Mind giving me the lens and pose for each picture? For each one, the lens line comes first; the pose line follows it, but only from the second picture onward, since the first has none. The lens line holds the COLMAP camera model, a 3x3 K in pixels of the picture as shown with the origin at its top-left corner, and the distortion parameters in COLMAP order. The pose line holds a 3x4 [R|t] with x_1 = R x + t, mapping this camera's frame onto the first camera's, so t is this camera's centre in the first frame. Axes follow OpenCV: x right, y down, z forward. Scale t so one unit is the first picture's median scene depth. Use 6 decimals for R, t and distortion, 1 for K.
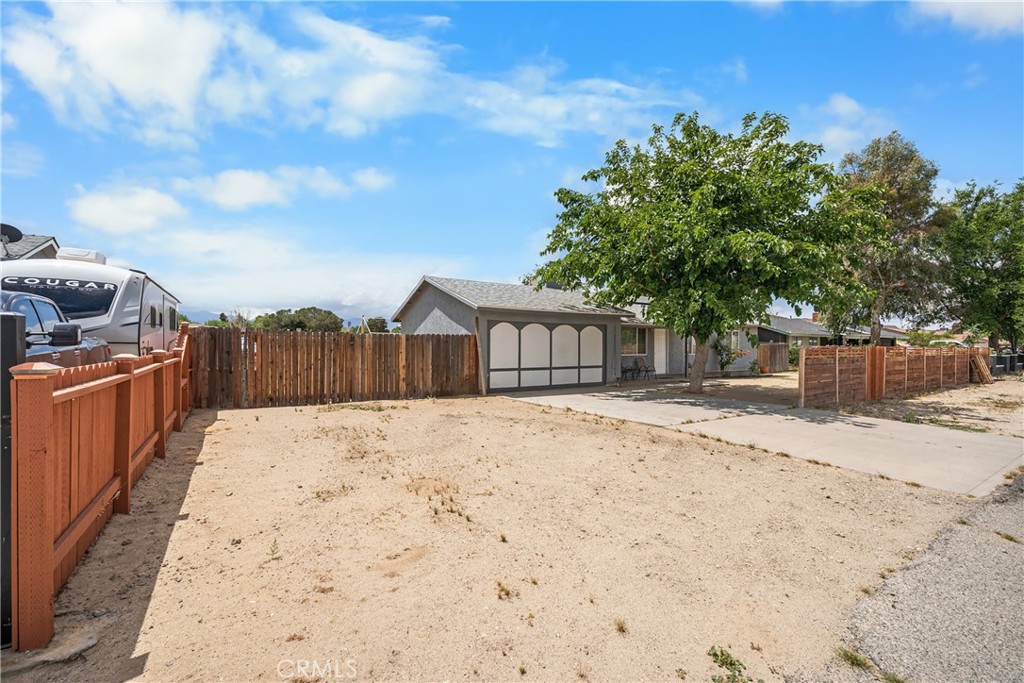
lens RADIAL K [[417.6, 0, 512.0], [0, 417.6, 341.5], [0, 0, 1]] dist [-0.001139, -0.000231]
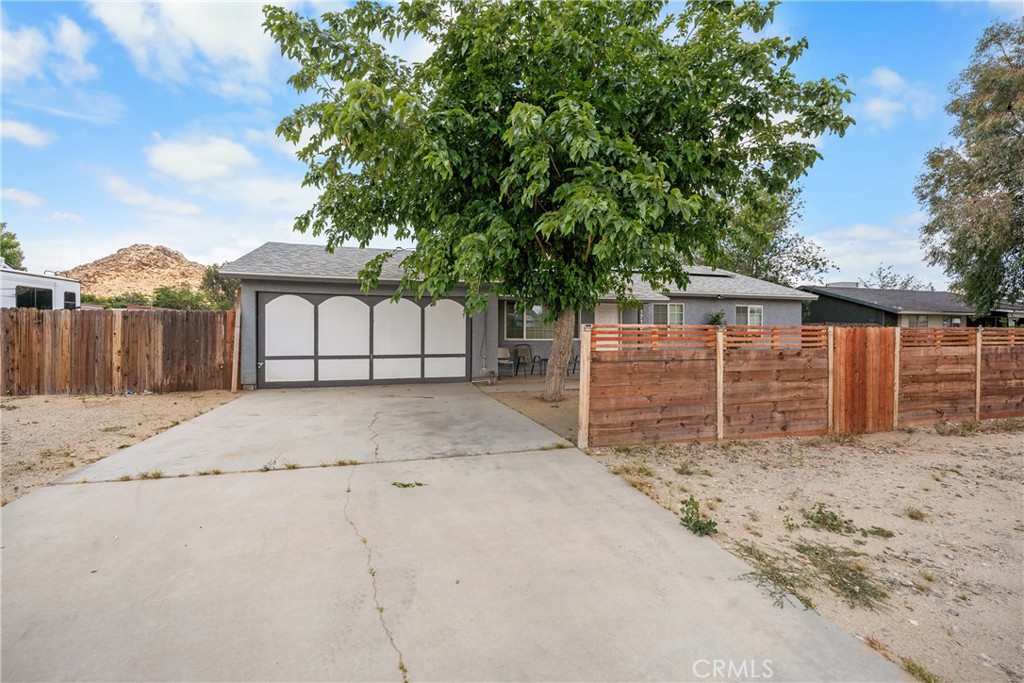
lens RADIAL K [[419.9, 0, 509.7], [0, 419.9, 331.2], [0, 0, 1]] dist [-0.001710, -0.000003]
pose [[0.963502, 0.003205, -0.267681, 0.583813], [0.000625, 0.999899, 0.014222, 0.009715], [0.267699, -0.013871, 0.963403, 0.390116]]
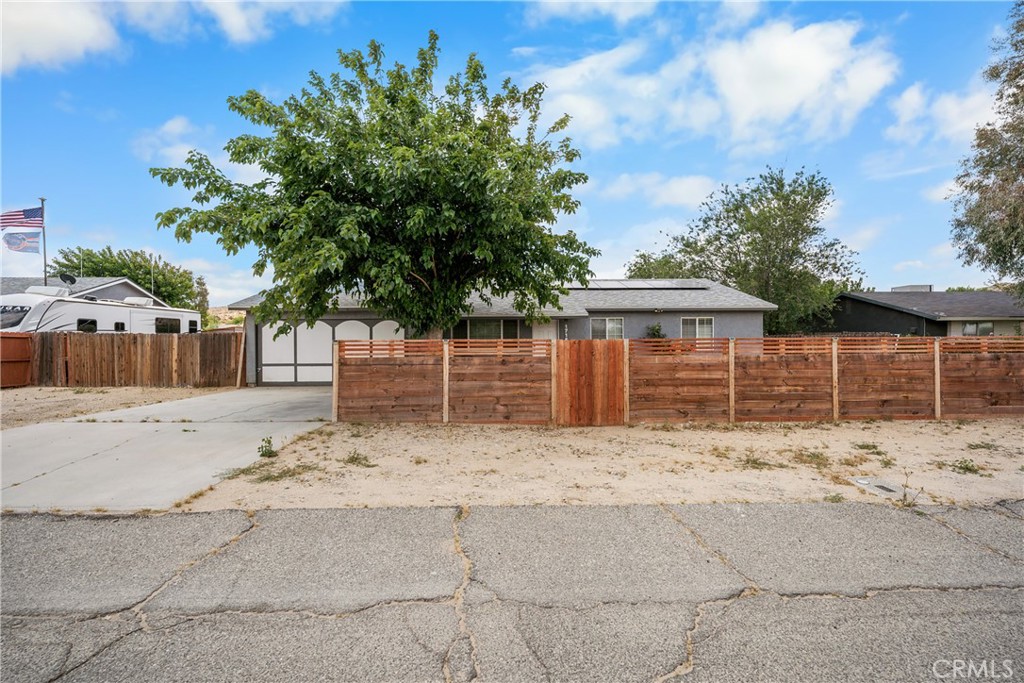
lens RADIAL K [[409.6, 0, 512.3], [0, 409.6, 338.9], [0, 0, 1]] dist [0.002269, -0.000003]
pose [[0.862786, -0.012468, -0.505415, 1.060505], [0.013546, 0.999907, -0.001541, 0.011225], [0.505387, -0.005517, 0.862875, 0.411255]]
